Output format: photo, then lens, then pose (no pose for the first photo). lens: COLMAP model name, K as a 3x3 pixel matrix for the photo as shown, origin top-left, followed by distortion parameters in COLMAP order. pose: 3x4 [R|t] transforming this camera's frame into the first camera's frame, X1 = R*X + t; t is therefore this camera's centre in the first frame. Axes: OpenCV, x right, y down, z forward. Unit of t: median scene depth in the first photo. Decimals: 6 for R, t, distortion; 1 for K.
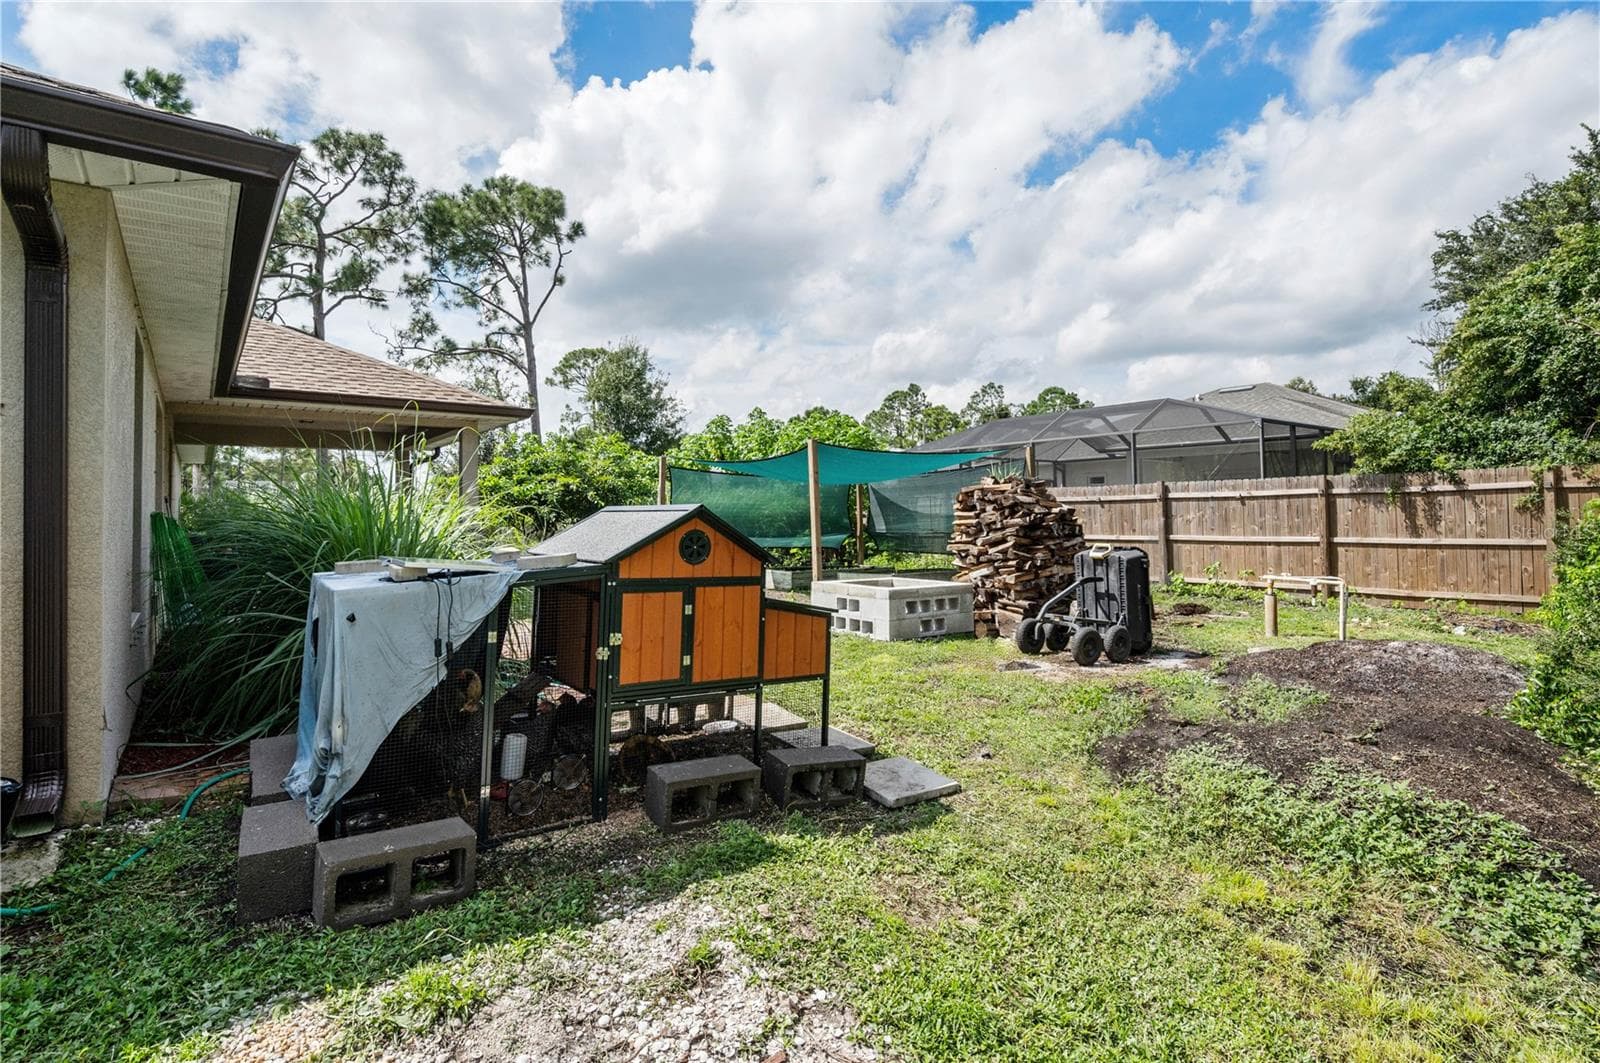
lens RADIAL K [[767.6, 0, 822.4], [0, 767.6, 487.6], [0, 0, 1]] dist [-0.002431, -0.000388]
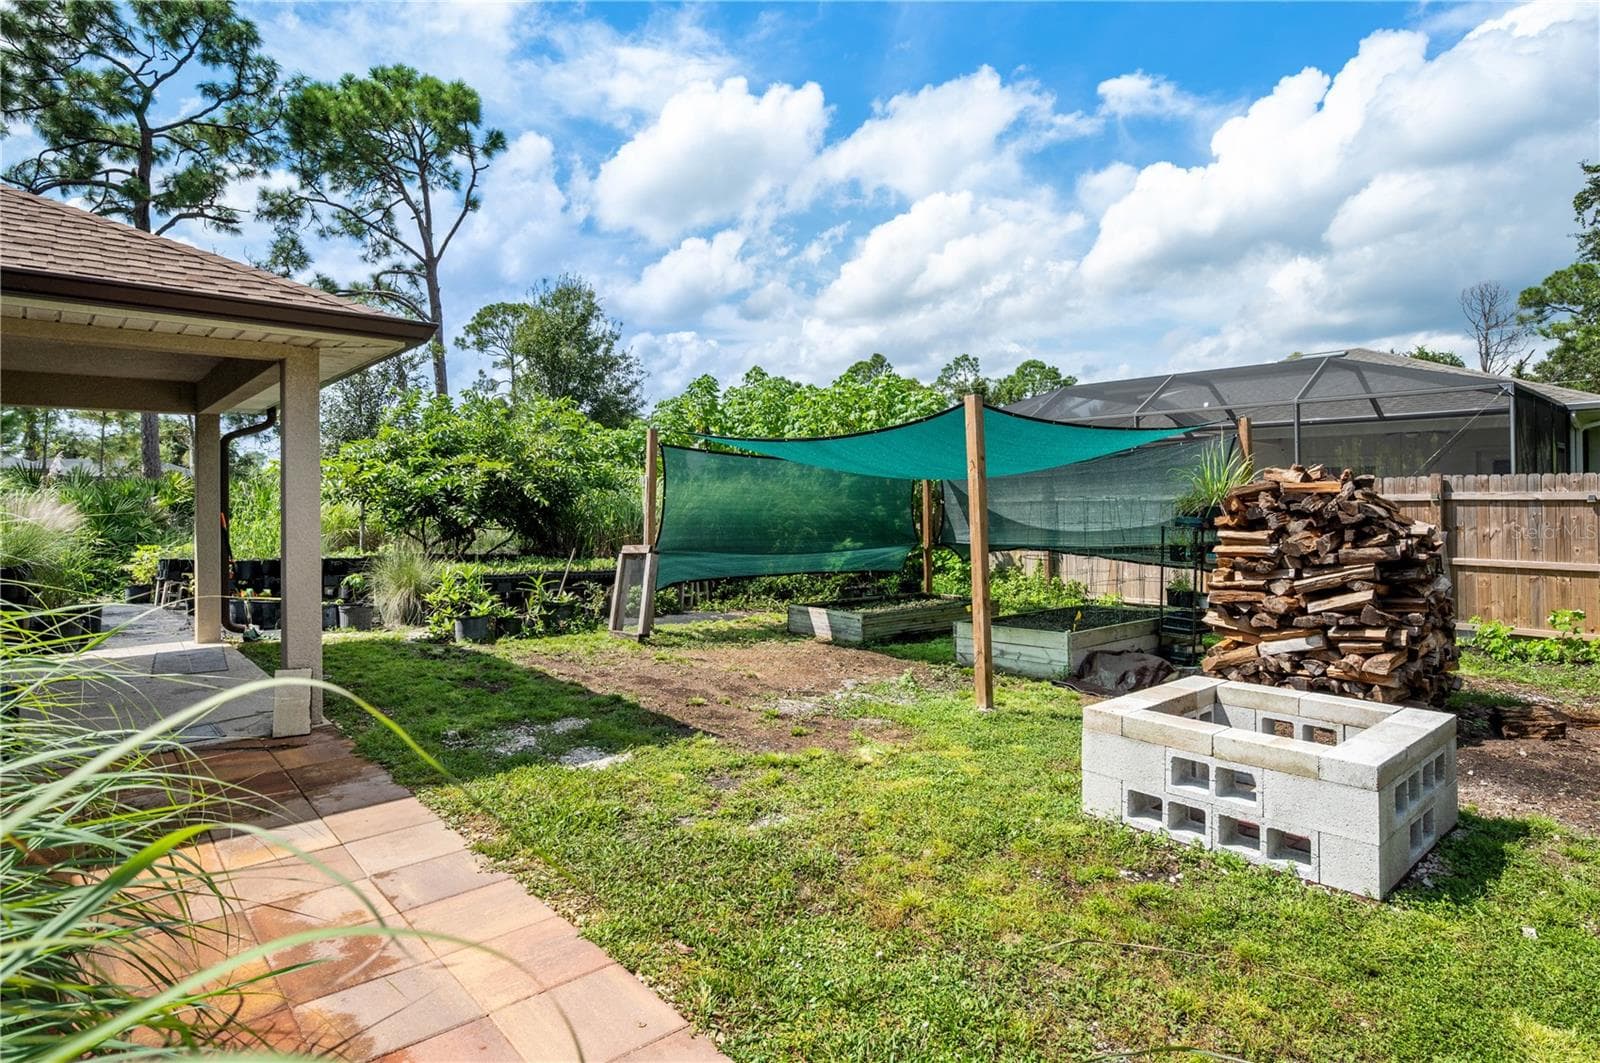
lens RADIAL K [[848.4, 0, 816.5], [0, 848.4, 498.0], [0, 0, 1]] dist [-0.002438, -0.000798]
pose [[0.998417, 0.003867, 0.056119, -0.049334], [-0.005667, 0.999474, 0.031939, -0.003213], [-0.055966, -0.032206, 0.997913, 0.133282]]
